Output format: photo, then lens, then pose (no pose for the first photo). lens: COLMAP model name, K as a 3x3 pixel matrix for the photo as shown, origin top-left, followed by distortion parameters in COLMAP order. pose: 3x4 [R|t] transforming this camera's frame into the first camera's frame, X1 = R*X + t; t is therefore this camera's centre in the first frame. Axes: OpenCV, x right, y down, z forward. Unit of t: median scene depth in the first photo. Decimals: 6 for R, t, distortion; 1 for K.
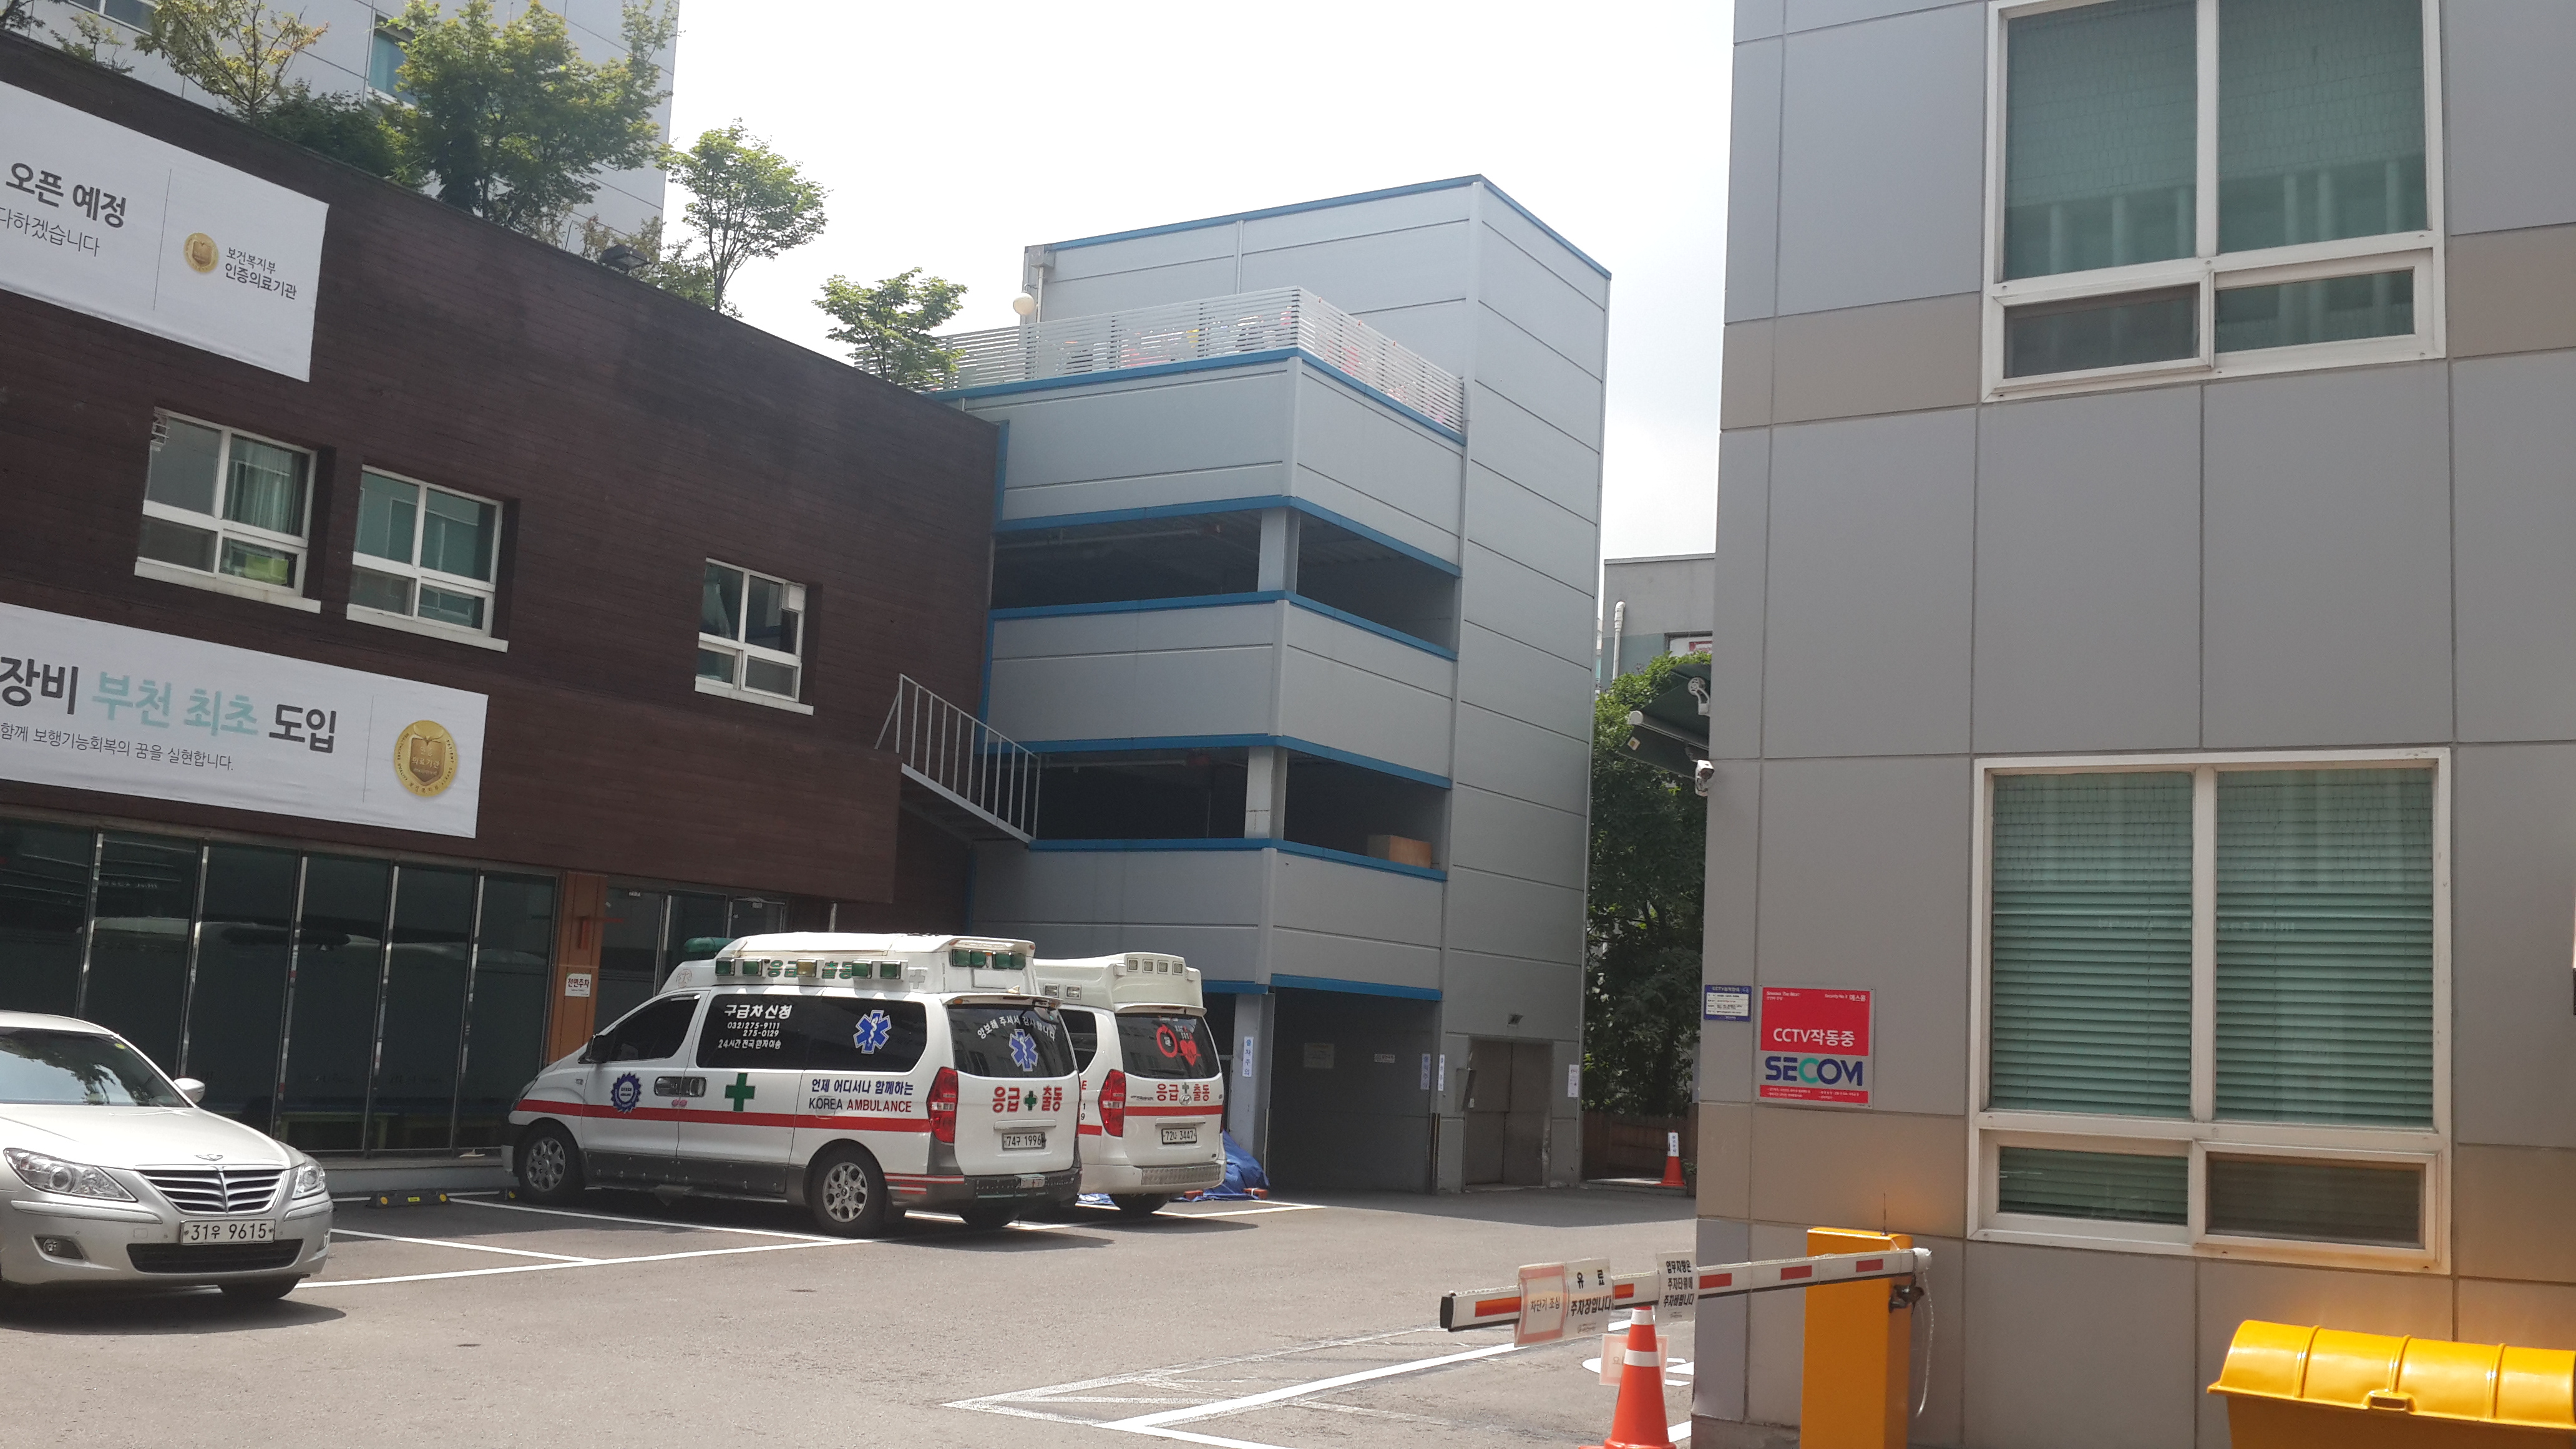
lens RADIAL K [[2426.4, 0, 1288.0], [0, 2426.4, 724.5], [0, 0, 1]] dist [-0.012114, -0.019315]
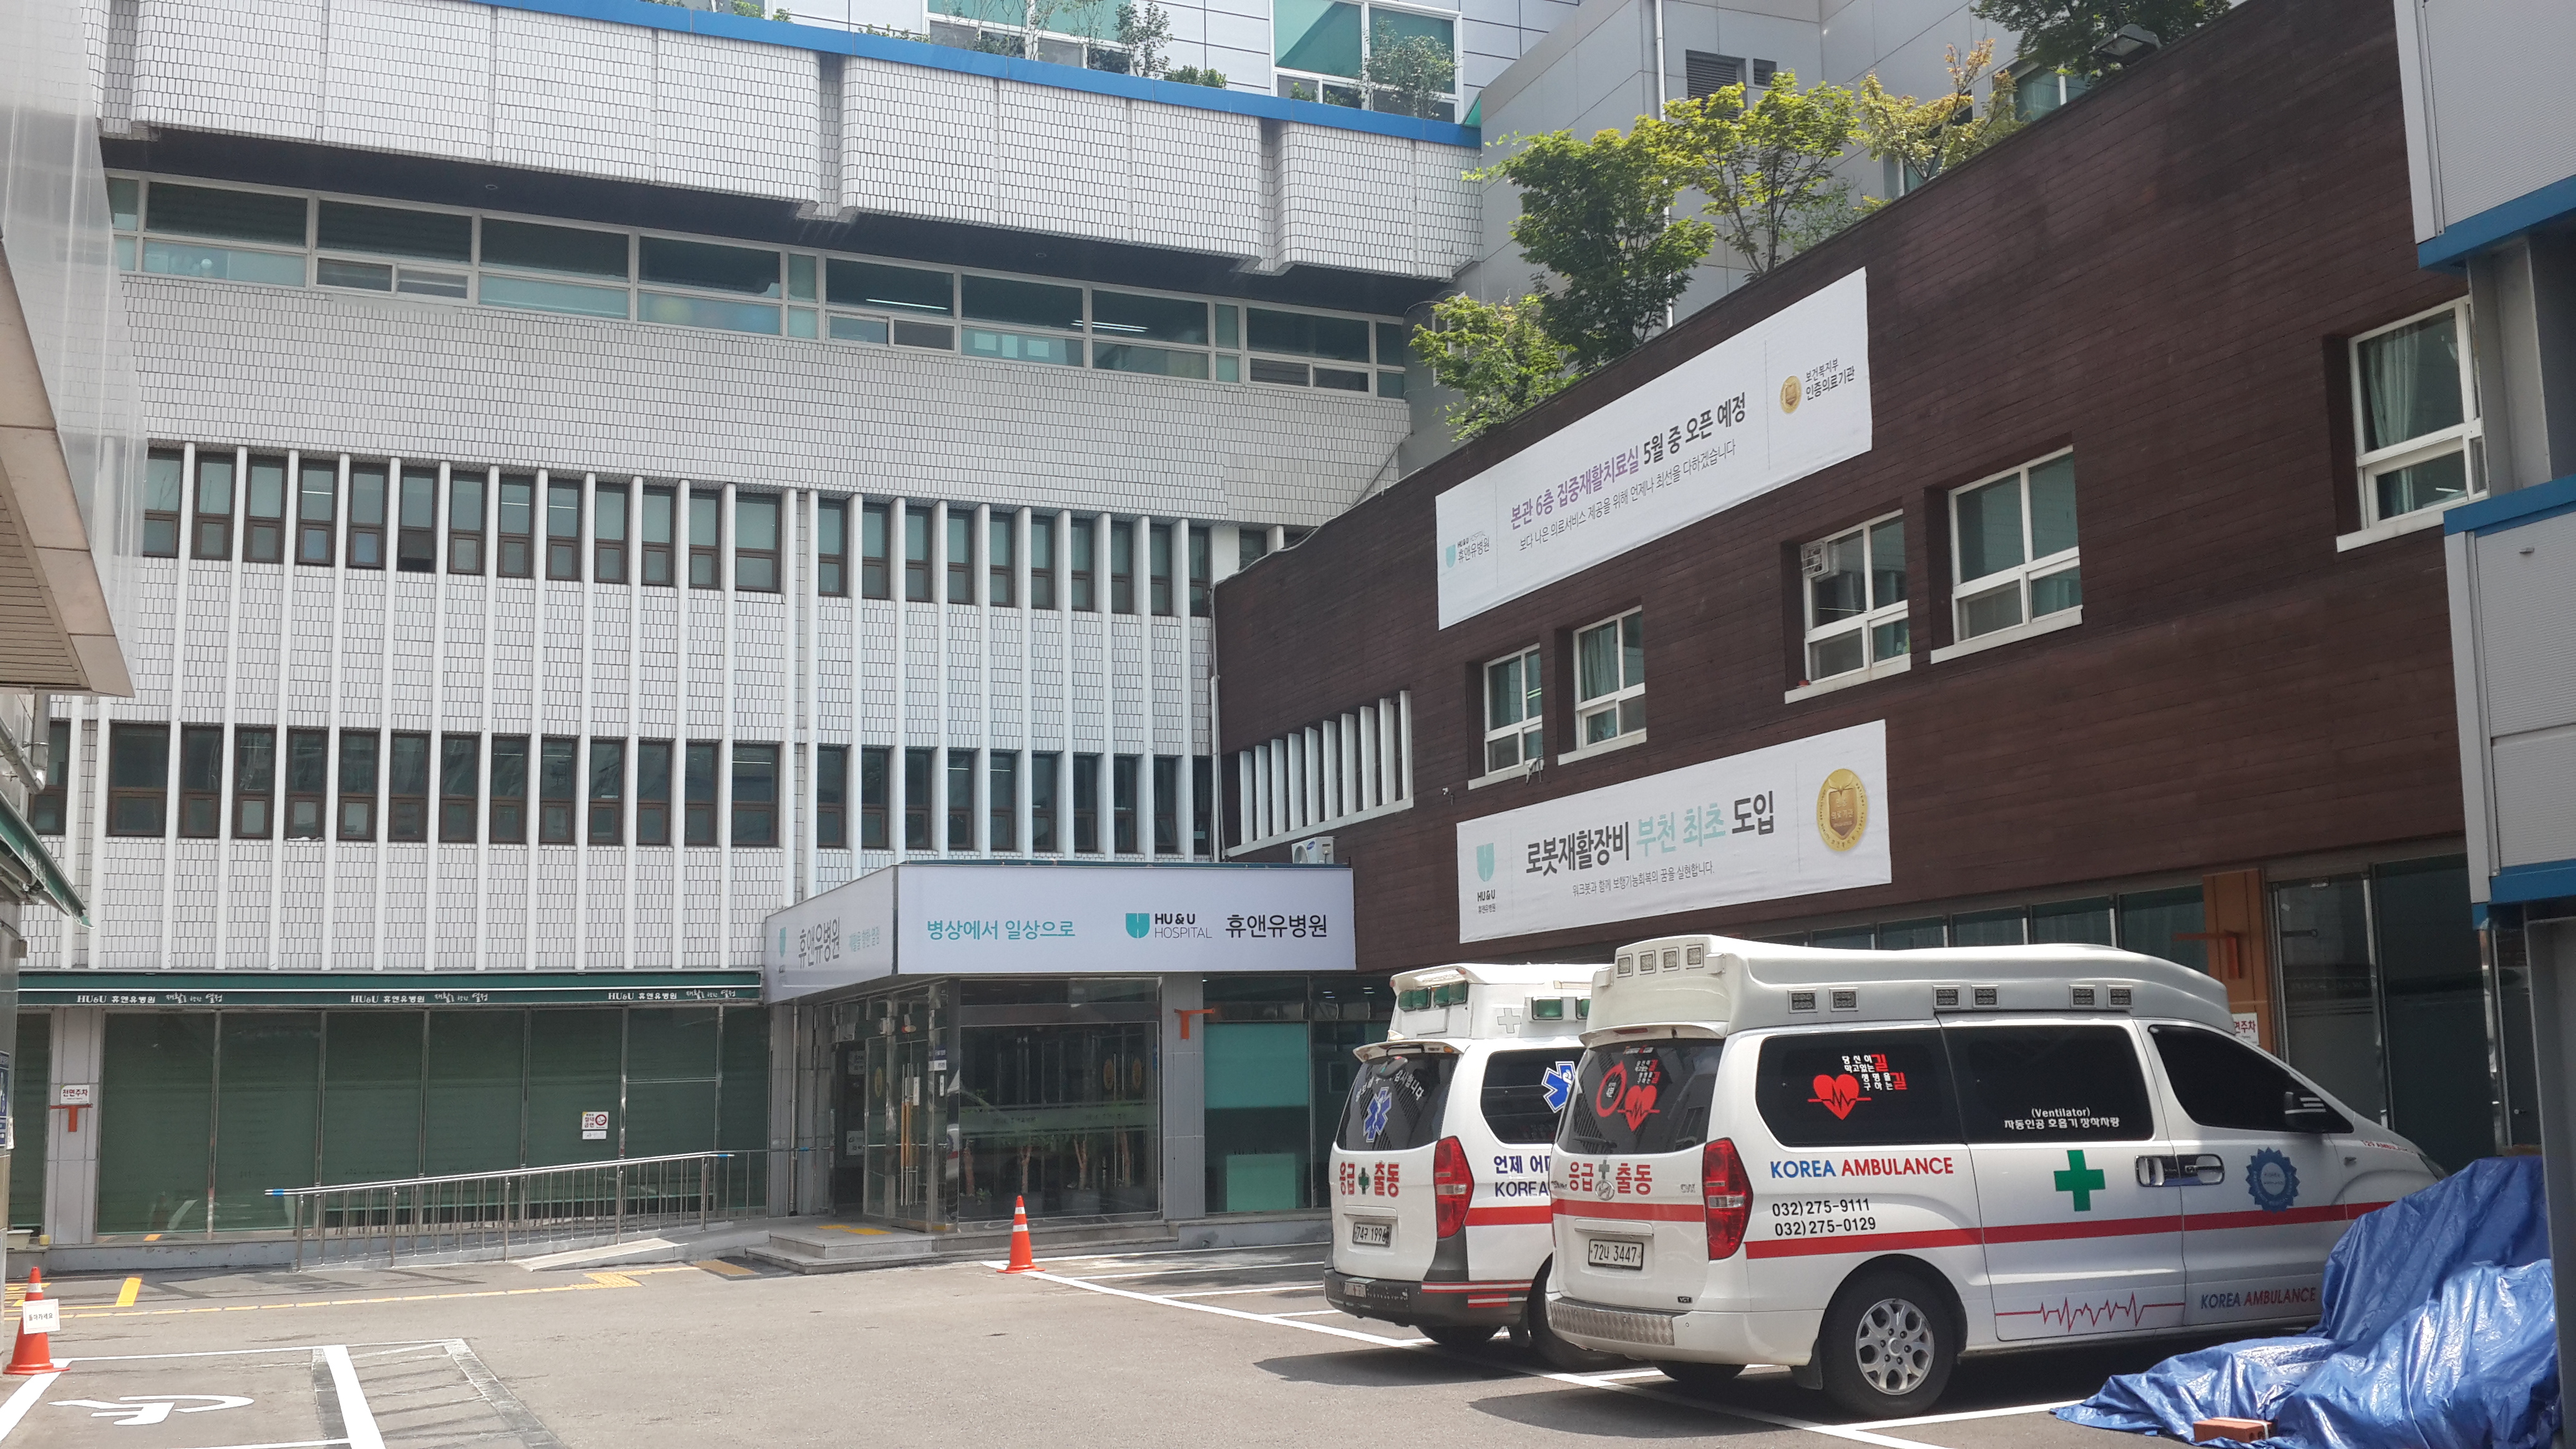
lens RADIAL K [[2295.7, 0, 1288.0], [0, 2295.7, 724.5], [0, 0, 1]] dist [0.002292, 0.003265]
pose [[-0.589492, -0.155703, -0.792626, 0.472954], [0.105031, 0.958142, -0.266330, 0.195853], [0.800917, -0.240250, -0.548463, 1.332151]]
